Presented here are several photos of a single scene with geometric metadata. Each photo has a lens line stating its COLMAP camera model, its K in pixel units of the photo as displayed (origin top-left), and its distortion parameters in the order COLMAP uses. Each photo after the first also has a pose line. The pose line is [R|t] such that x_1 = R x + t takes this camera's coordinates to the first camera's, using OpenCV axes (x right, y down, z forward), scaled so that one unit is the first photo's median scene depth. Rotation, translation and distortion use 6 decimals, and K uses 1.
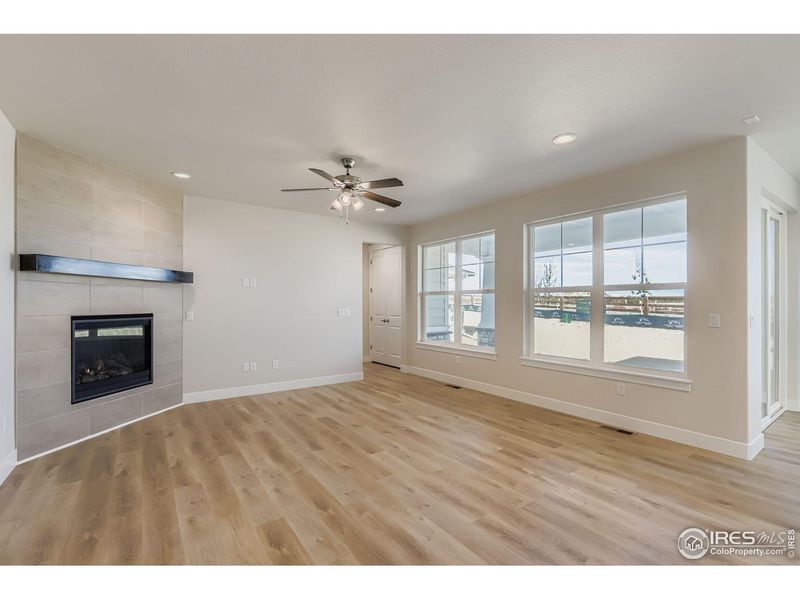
lens RADIAL K [[361.6, 0, 397.7], [0, 361.6, 303.5], [0, 0, 1]] dist [-0.015583, 0.000701]
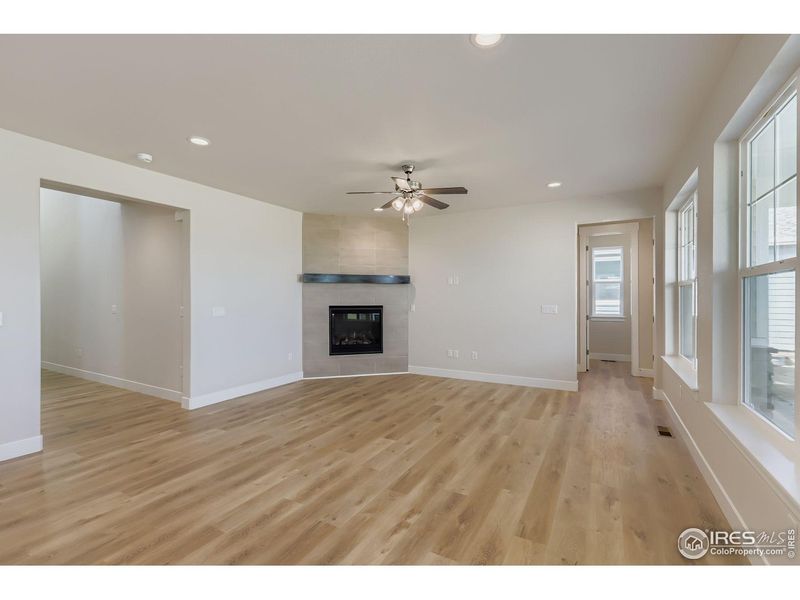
lens RADIAL K [[361.6, 0, 401.4], [0, 361.6, 297.3], [0, 0, 1]] dist [-0.015583, 0.000701]
pose [[0.436576, -0.002003, -0.899665, 0.827643], [0.001001, 0.999998, -0.001740, -0.003681], [0.899667, -0.000140, 0.436577, 0.510860]]
